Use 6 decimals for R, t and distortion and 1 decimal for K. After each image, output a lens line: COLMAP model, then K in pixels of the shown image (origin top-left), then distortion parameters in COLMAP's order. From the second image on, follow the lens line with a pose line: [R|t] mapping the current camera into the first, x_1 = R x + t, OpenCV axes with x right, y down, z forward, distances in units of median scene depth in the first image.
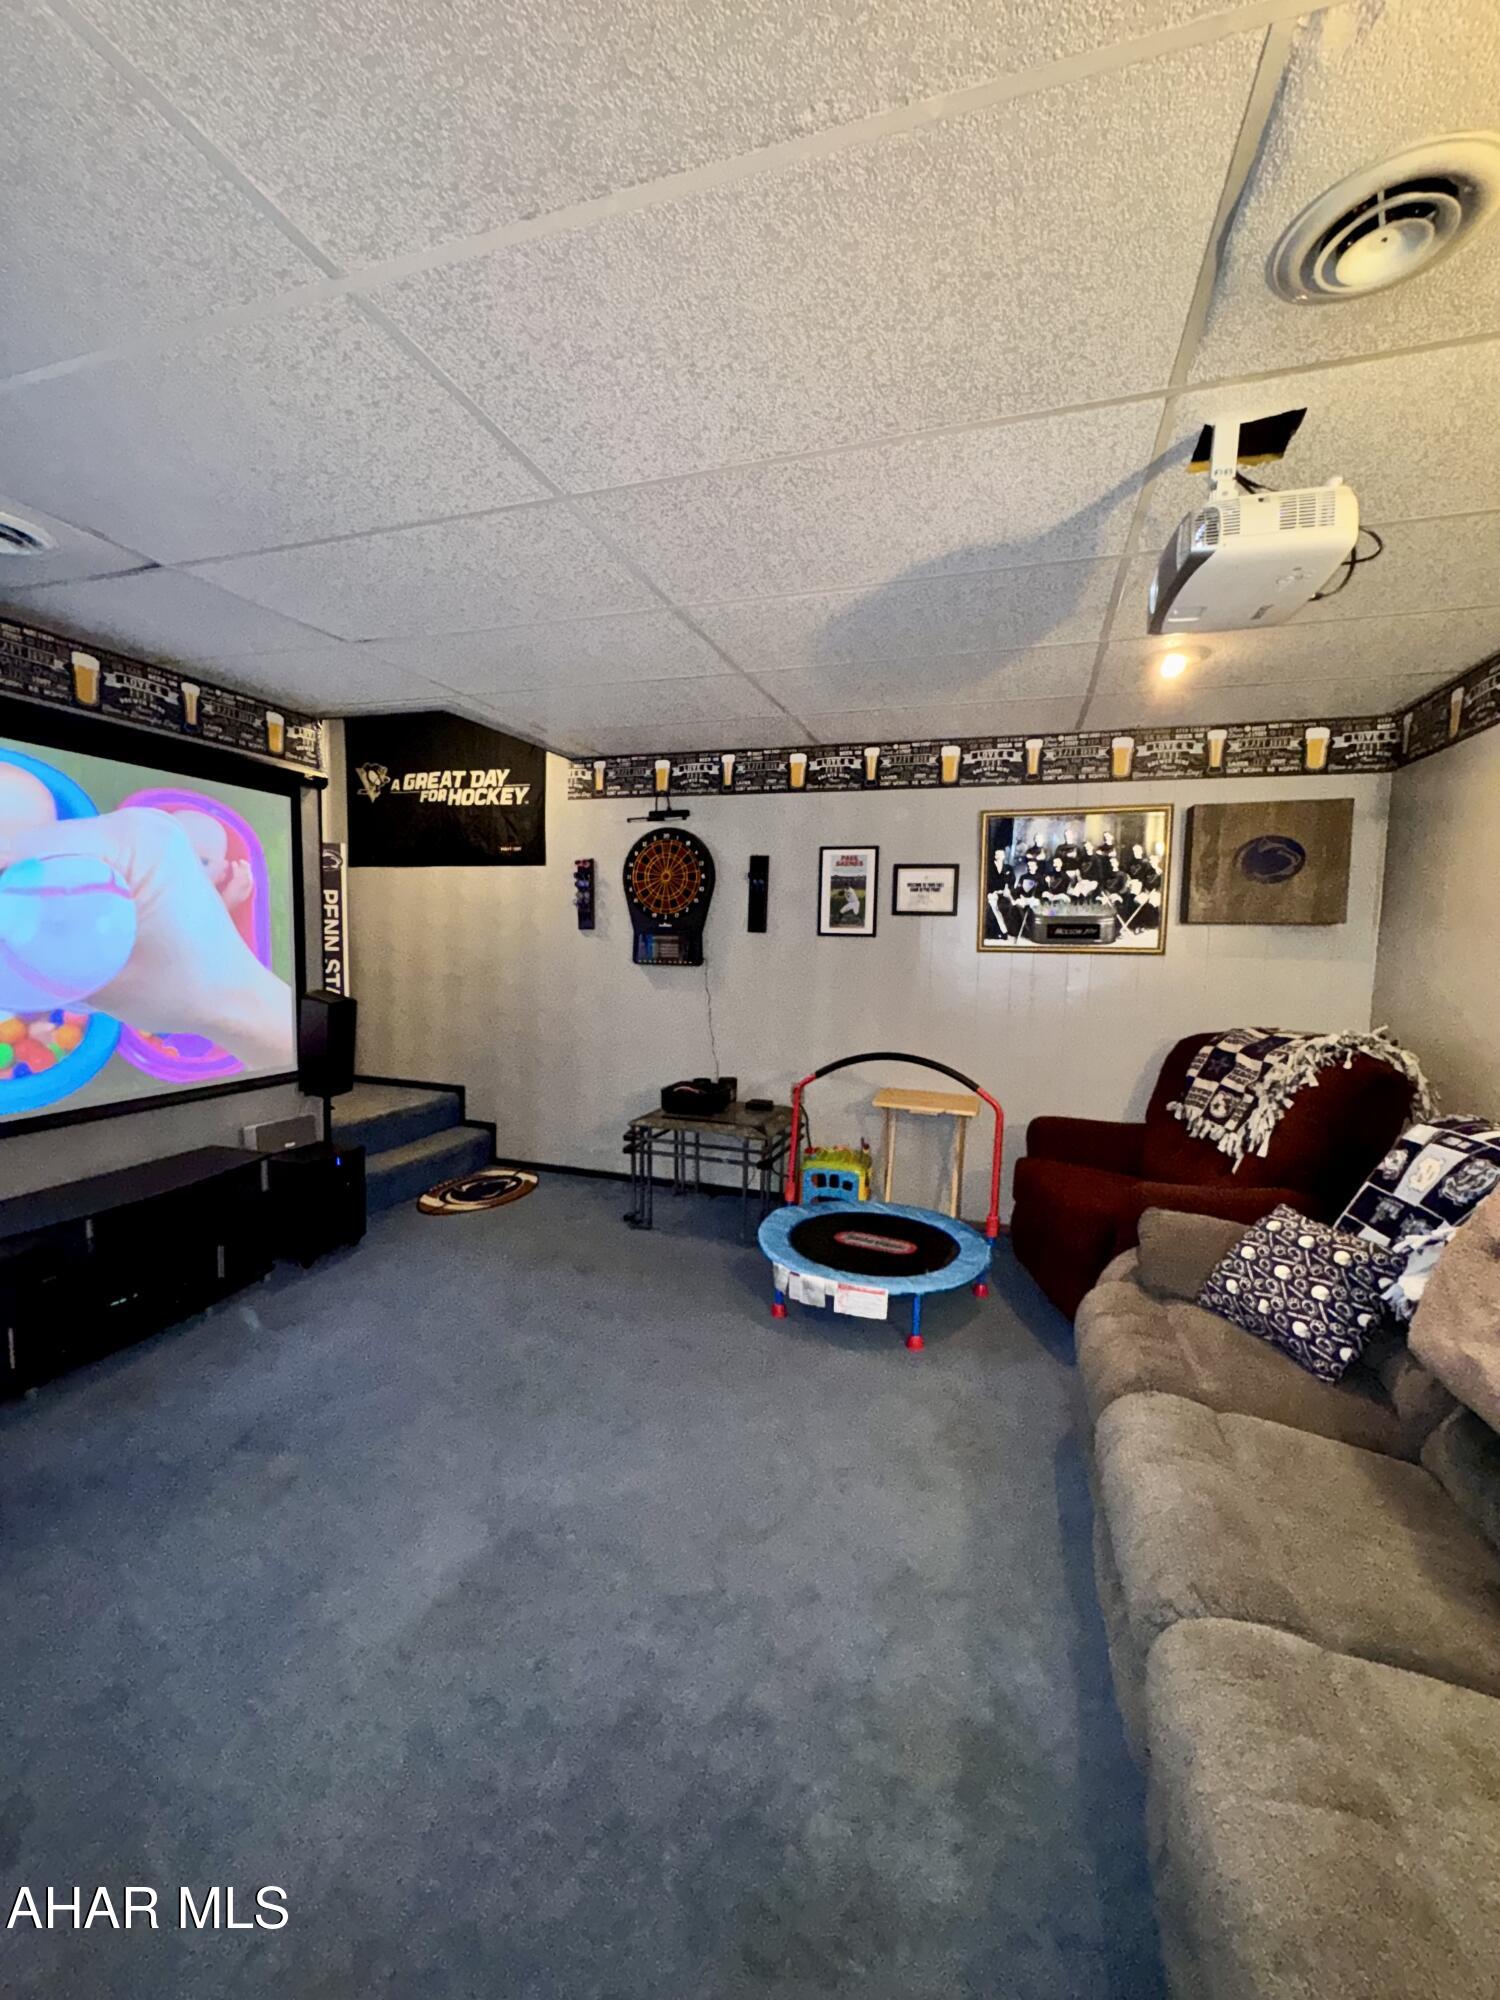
lens RADIAL K [[797.5, 0, 758.5], [0, 797.5, 998.2], [0, 0, 1]] dist [-0.003350, 0.000476]
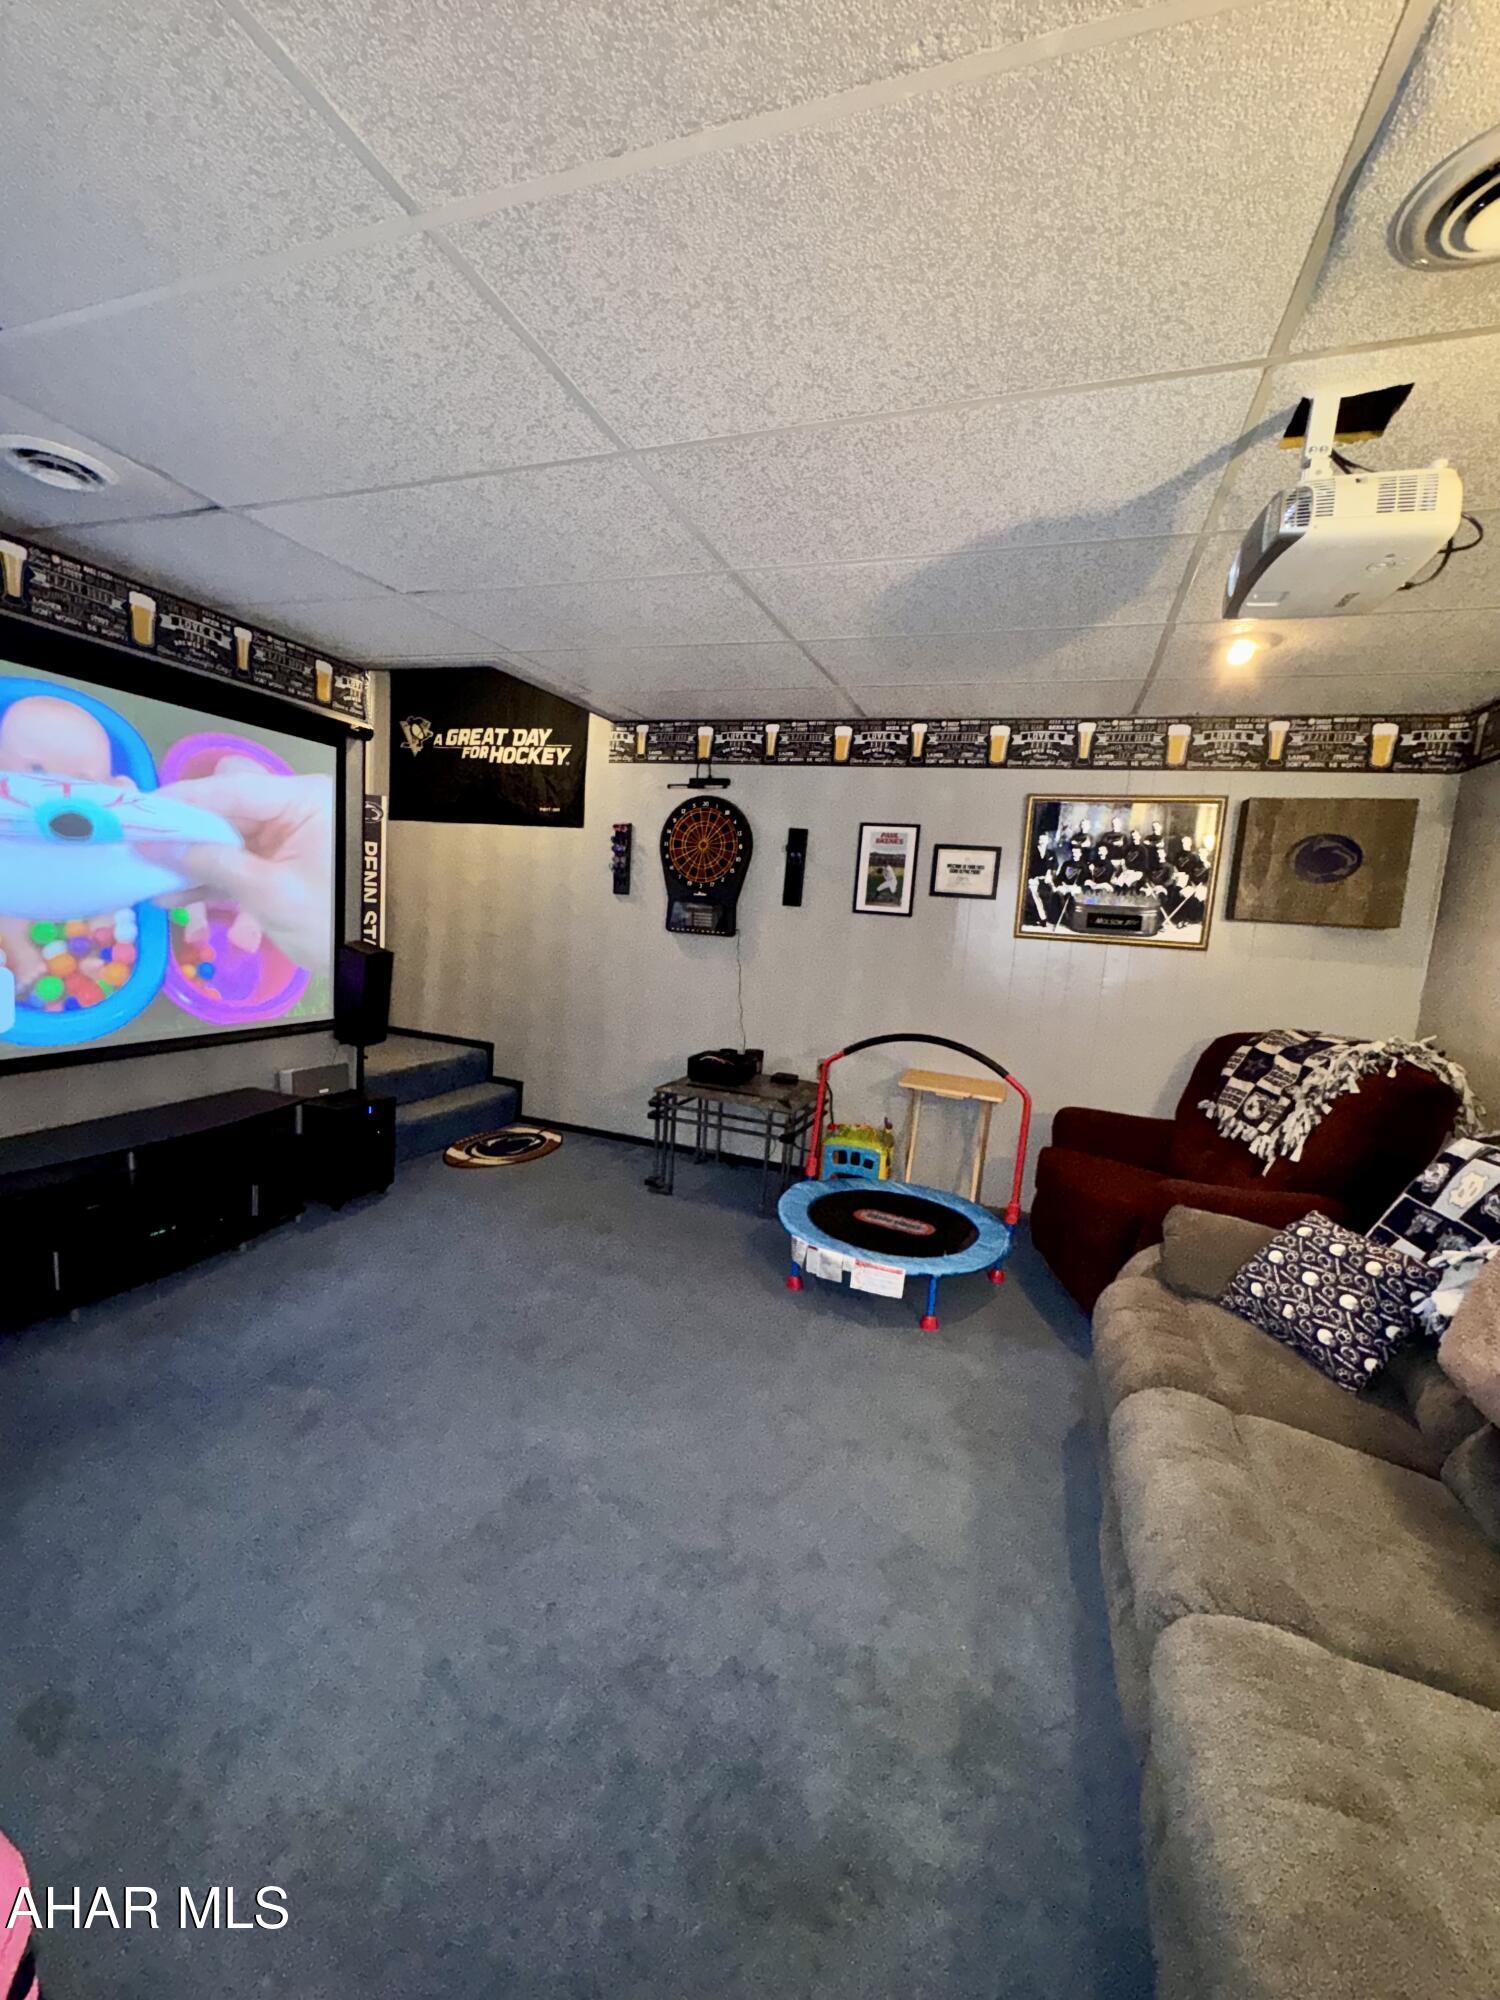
lens RADIAL K [[797.5, 0, 758.1], [0, 797.5, 998.5], [0, 0, 1]] dist [-0.003350, 0.000476]
pose [[0.998051, 0.055151, -0.029183, -0.012549], [-0.054102, 0.997901, 0.035602, -0.000837], [0.031085, -0.033954, 0.998940, 0.002231]]
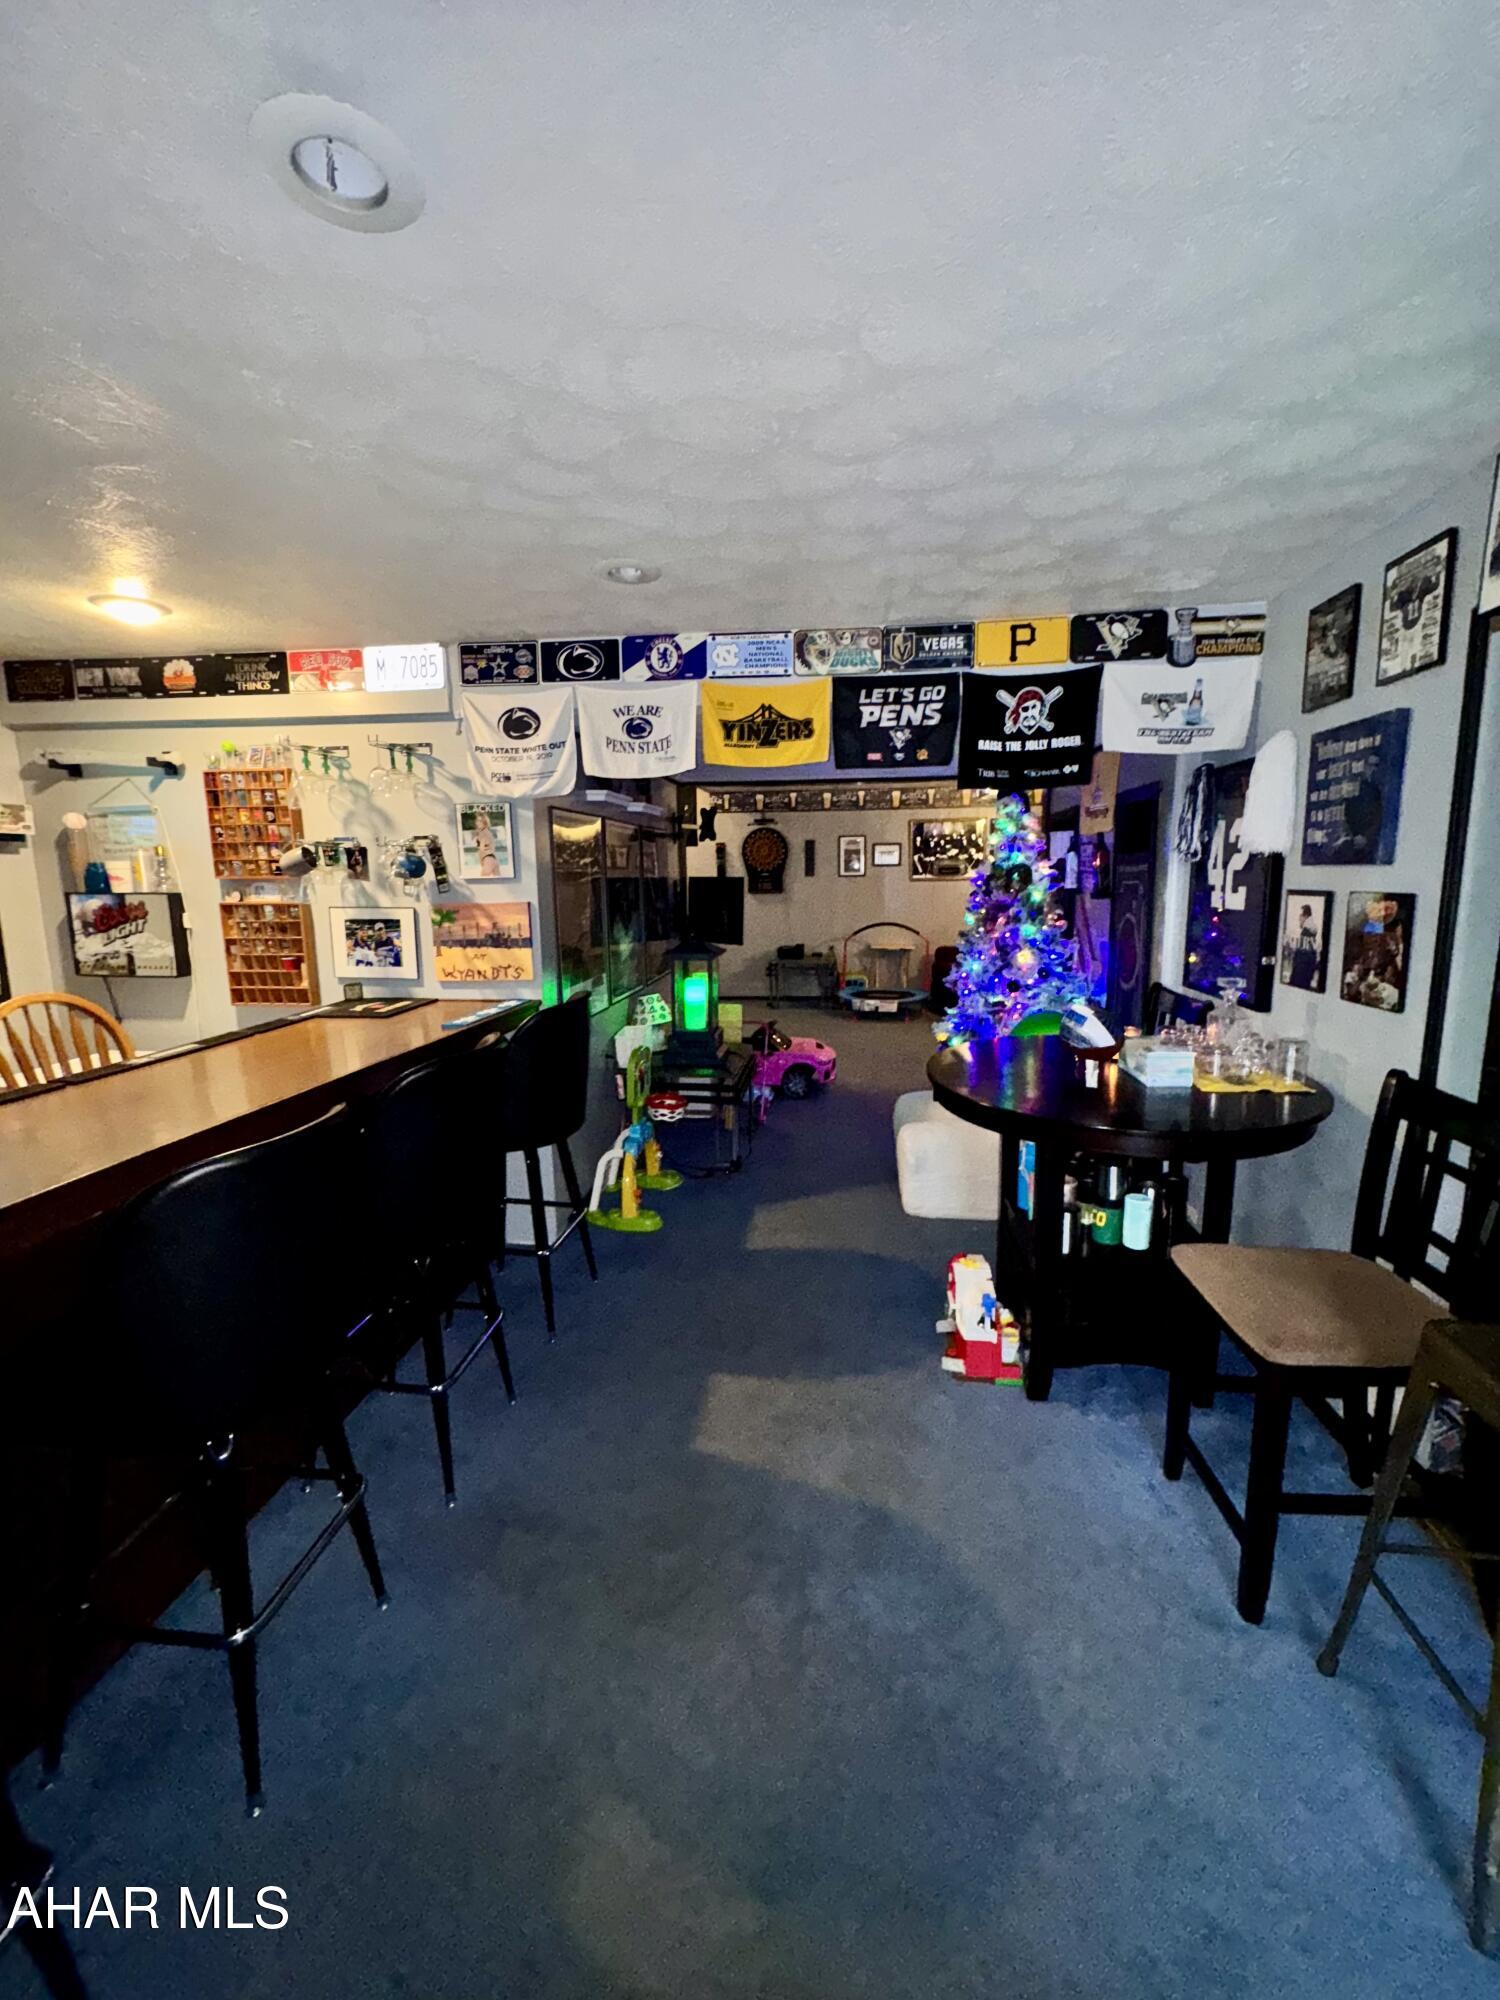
lens RADIAL K [[797.5, 0, 739.2], [0, 797.5, 1001.1], [0, 0, 1]] dist [-0.003350, 0.000476]
pose [[0.981092, -0.064452, 0.182494, -0.934122], [0.050606, 0.995546, 0.079541, 0.113842], [-0.186807, -0.068802, 0.979984, -1.711244]]
